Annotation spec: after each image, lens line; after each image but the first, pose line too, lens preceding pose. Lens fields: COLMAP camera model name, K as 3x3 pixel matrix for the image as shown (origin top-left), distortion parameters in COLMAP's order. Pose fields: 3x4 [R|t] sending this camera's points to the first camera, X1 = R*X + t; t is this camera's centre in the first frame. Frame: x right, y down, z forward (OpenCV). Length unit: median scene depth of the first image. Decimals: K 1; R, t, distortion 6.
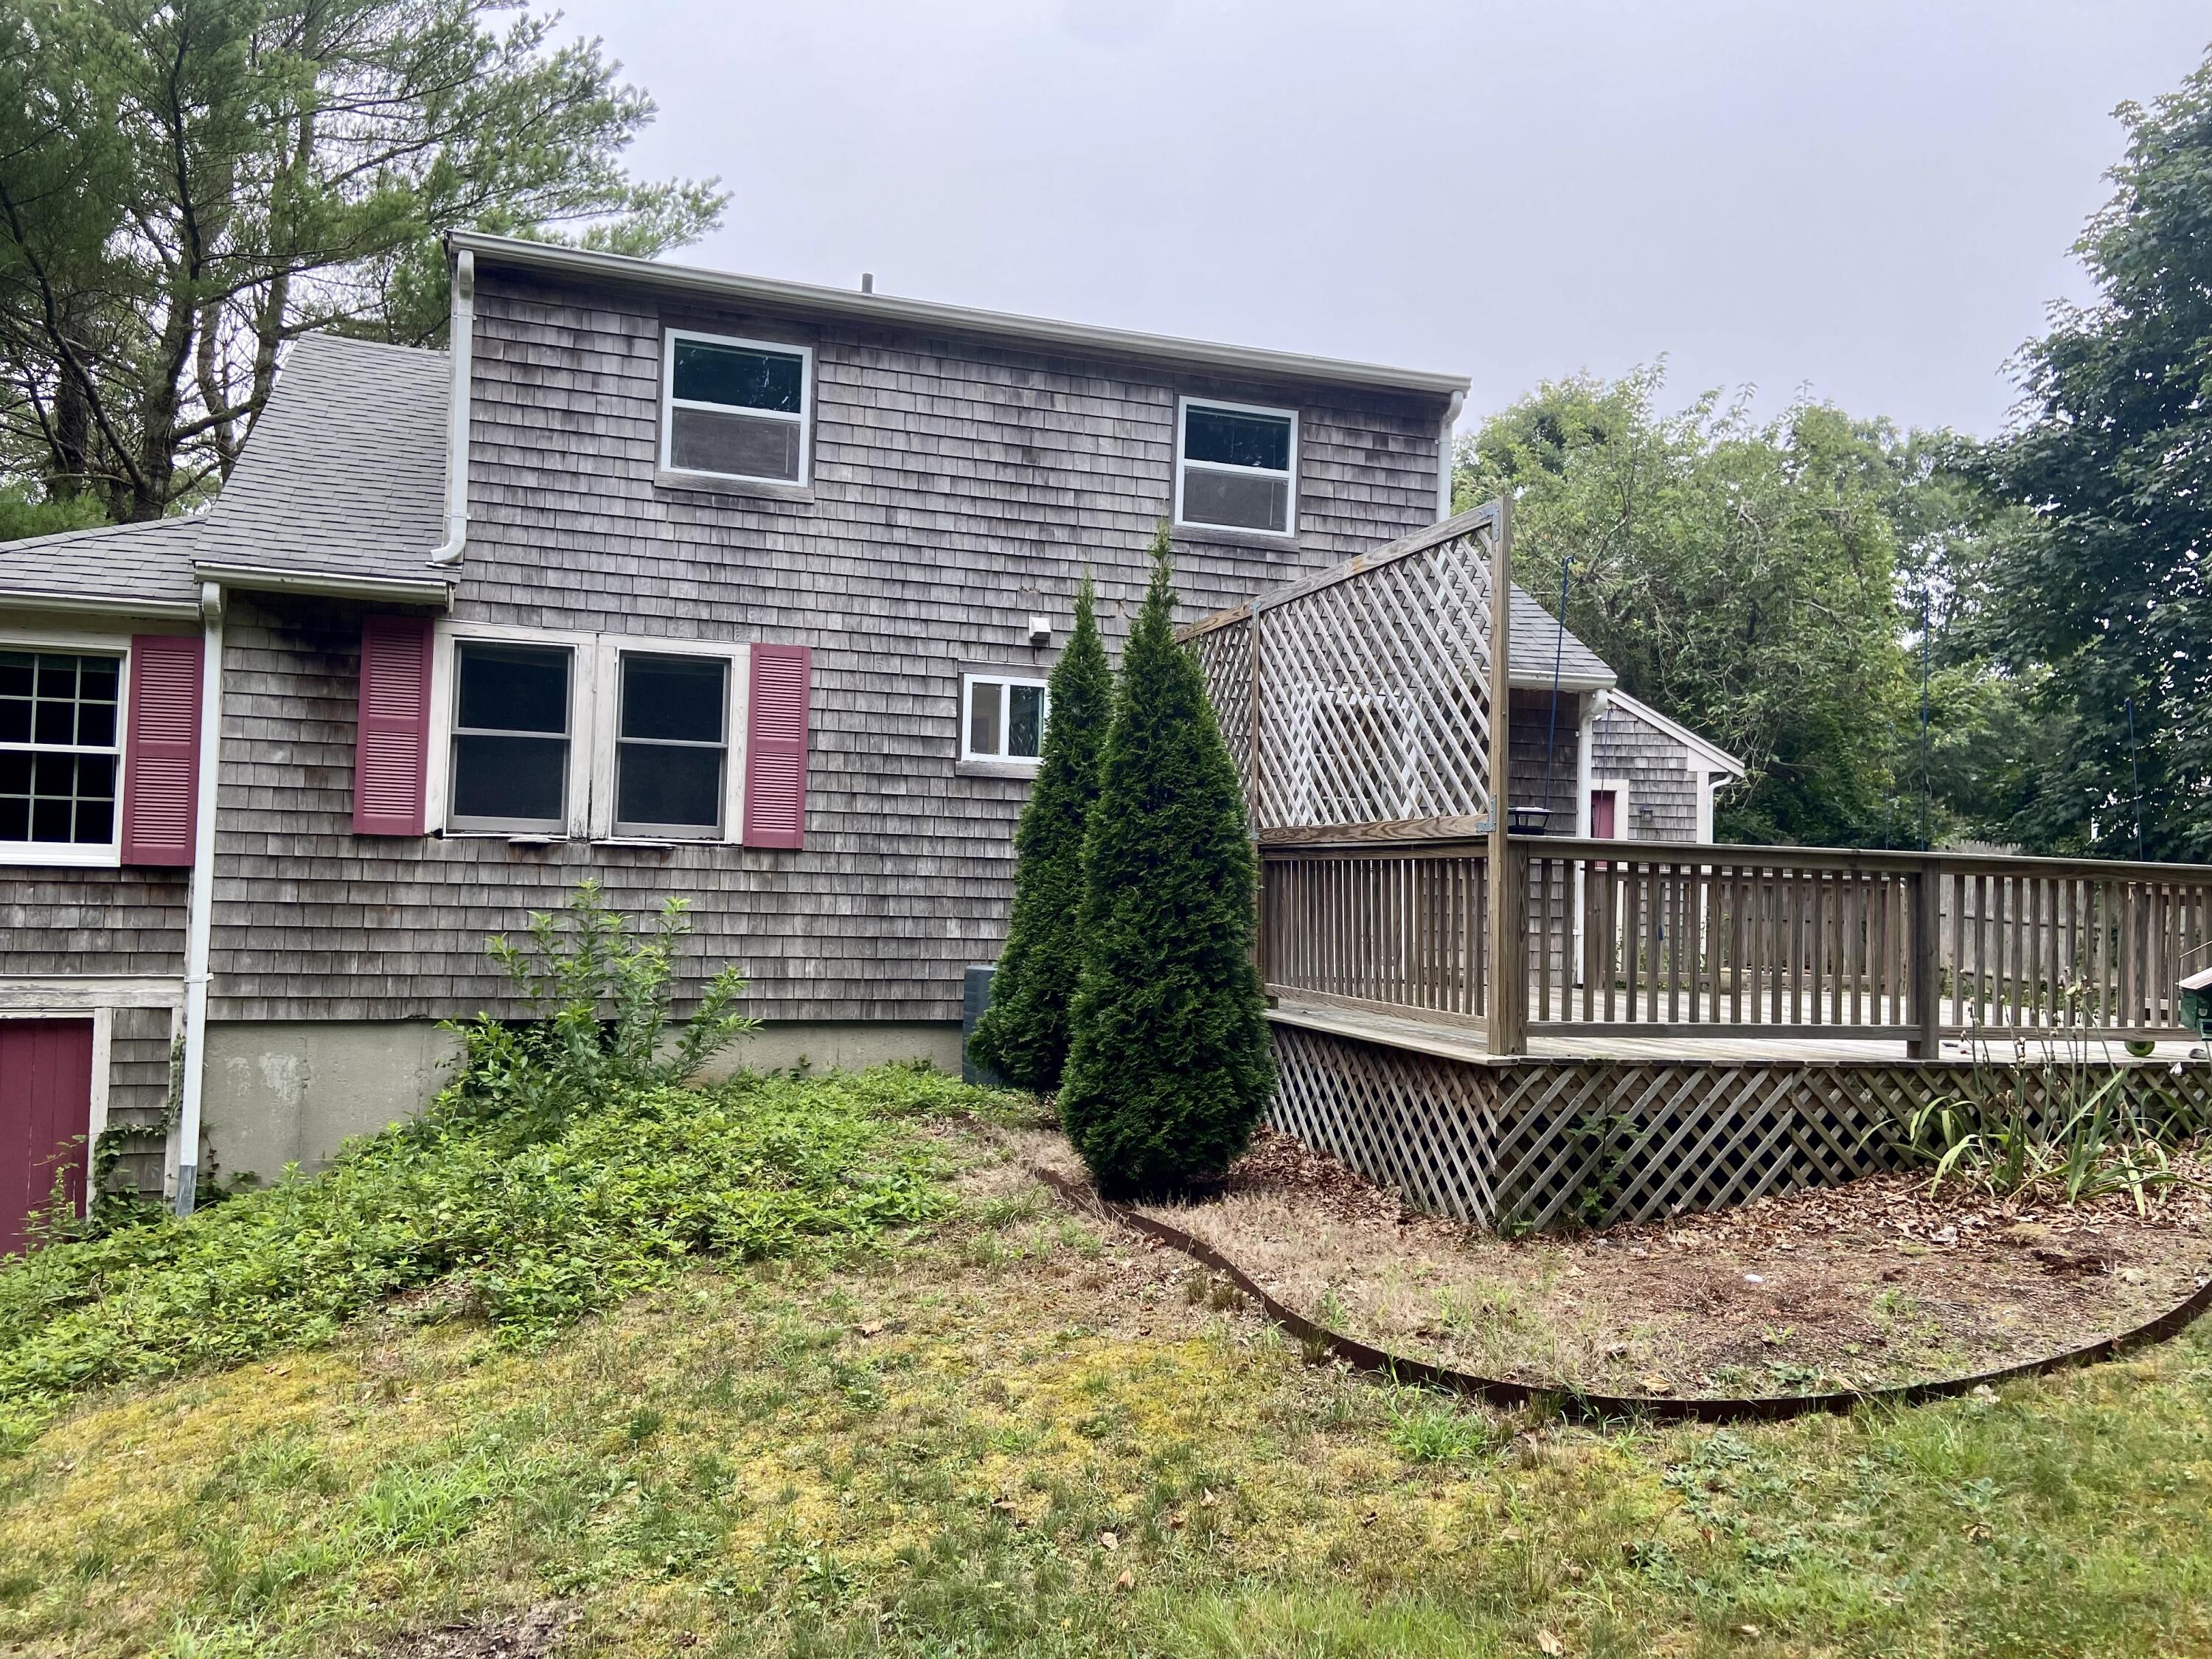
lens RADIAL K [[1683.1, 0, 1106.0], [0, 1683.1, 829.5], [0, 0, 1]] dist [0.105319, -0.109268]
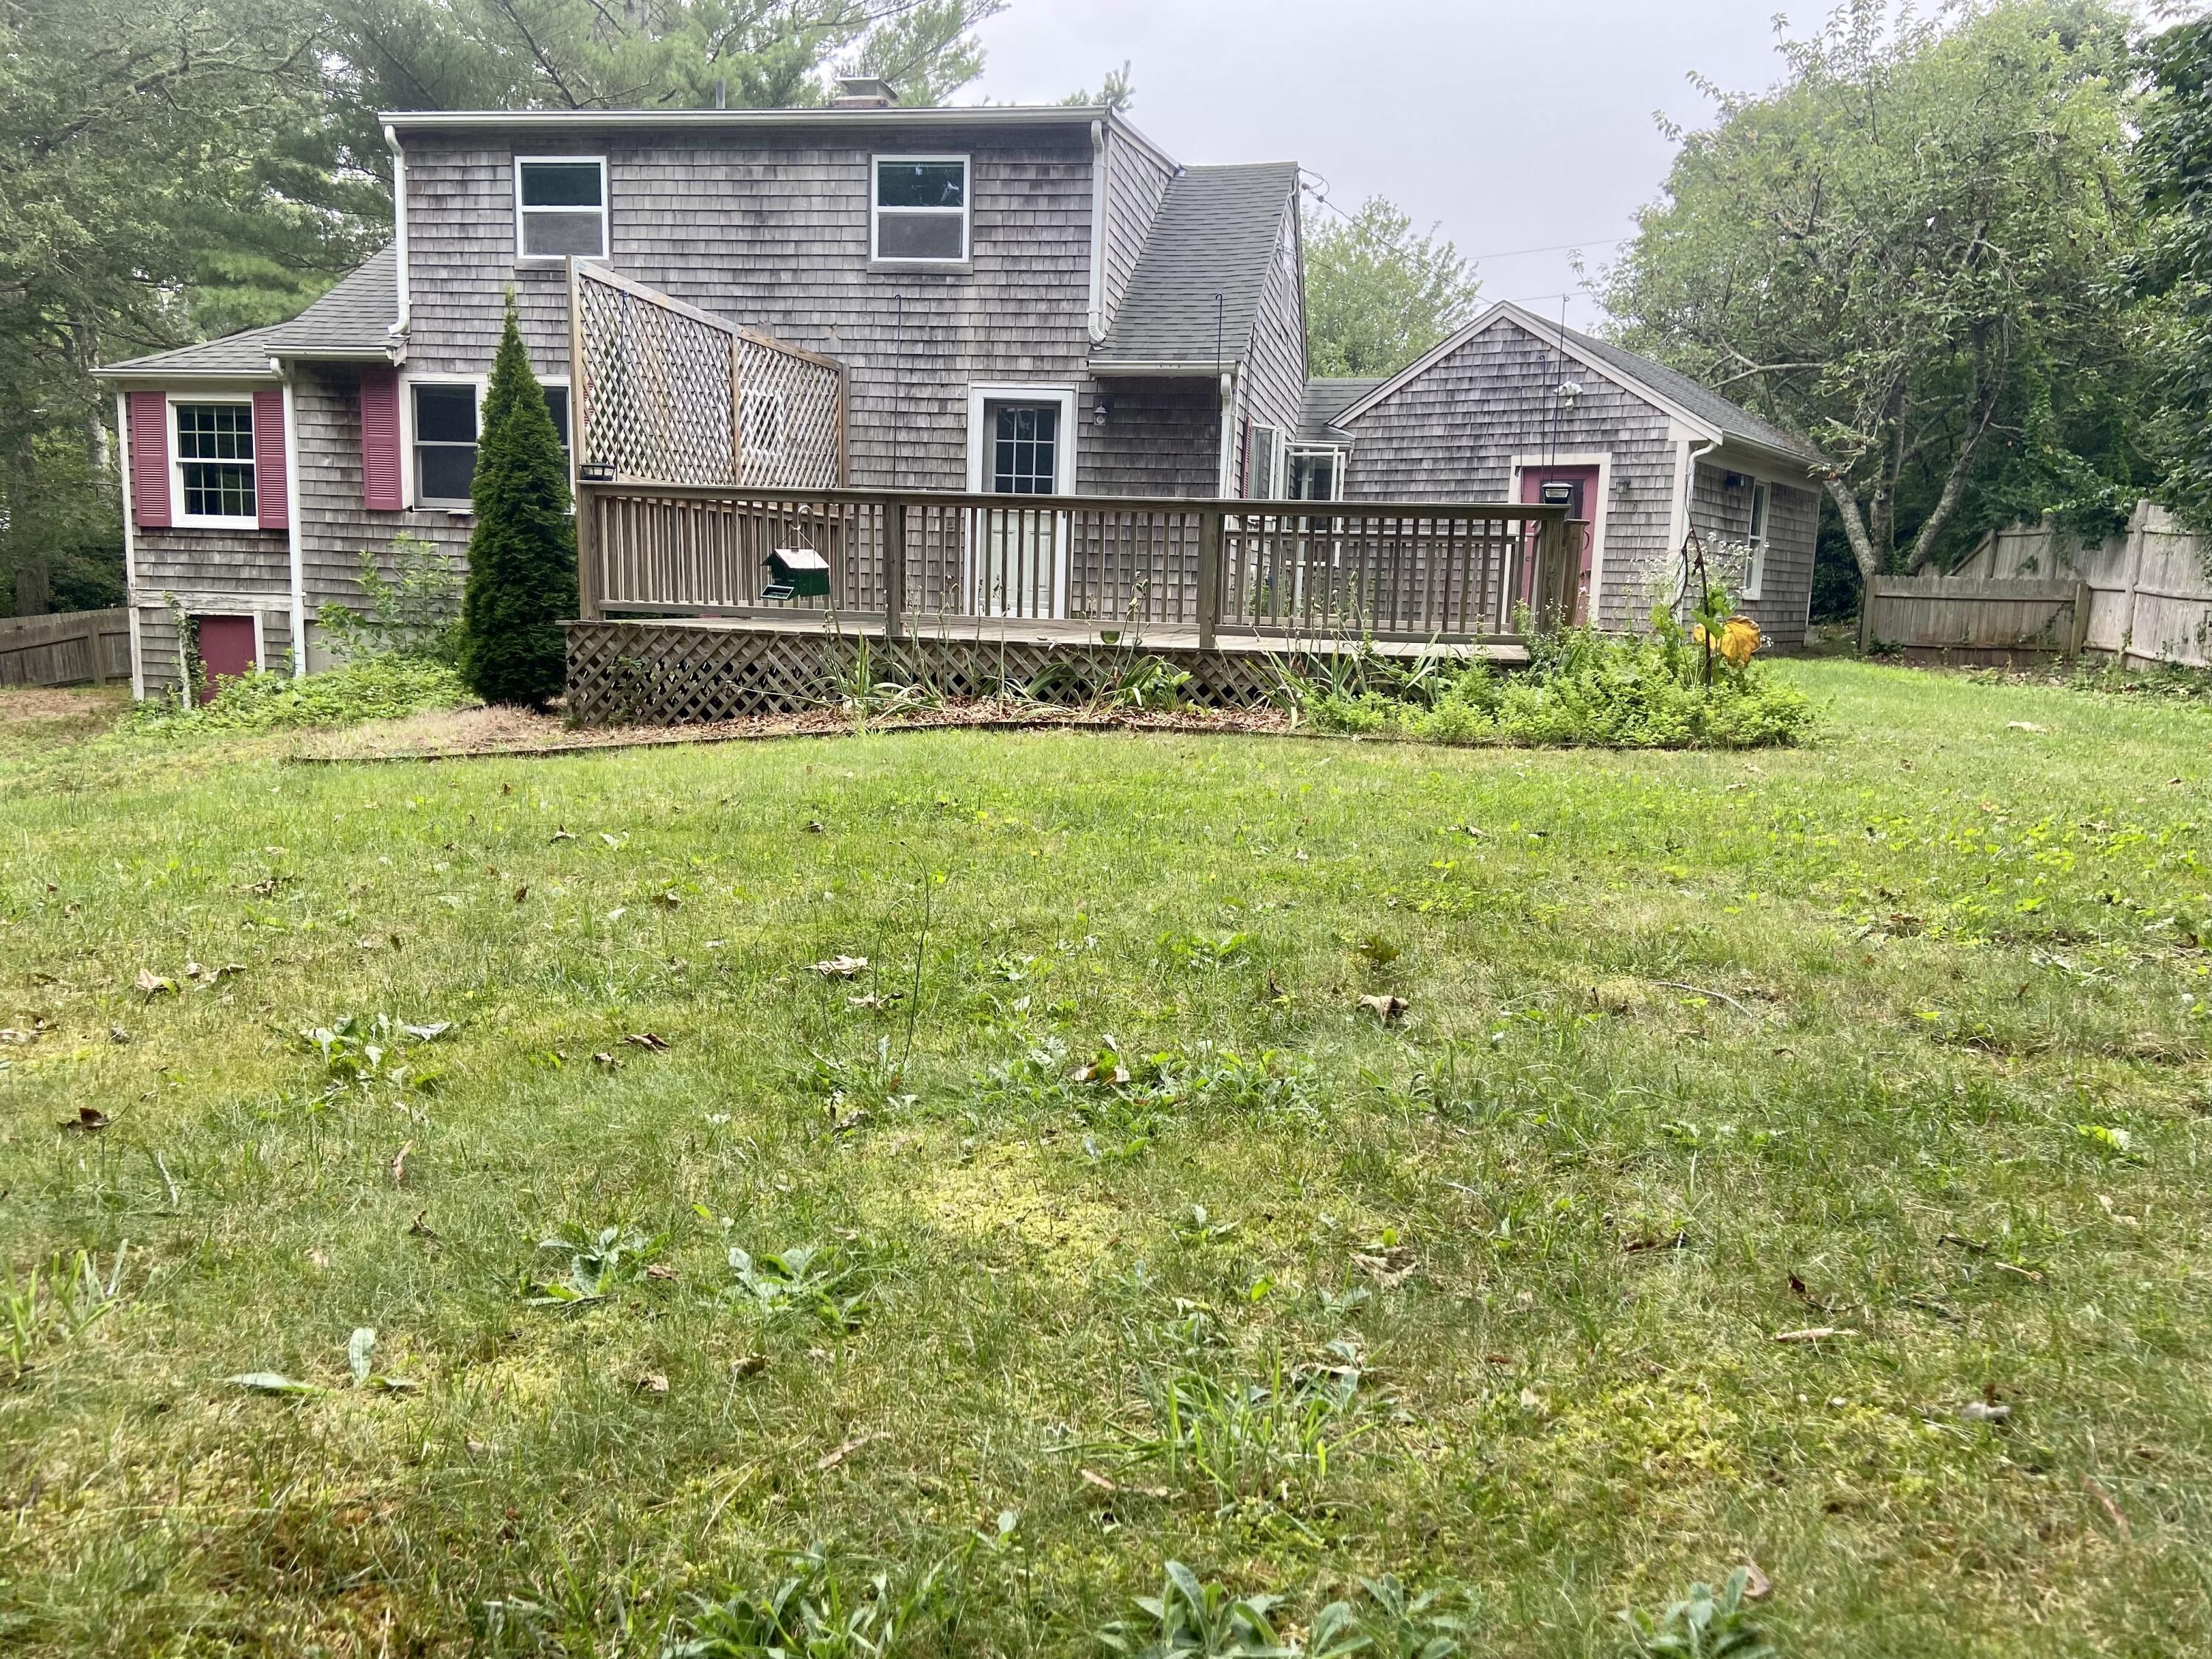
lens RADIAL K [[1639.5, 0, 1097.7], [0, 1639.5, 836.4], [0, 0, 1]] dist [0.131107, -0.176614]
pose [[0.877463, 0.070747, -0.474399, 0.892212], [0.010689, 0.985932, 0.166803, 0.047958], [0.479526, -0.151434, 0.864362, -0.098999]]
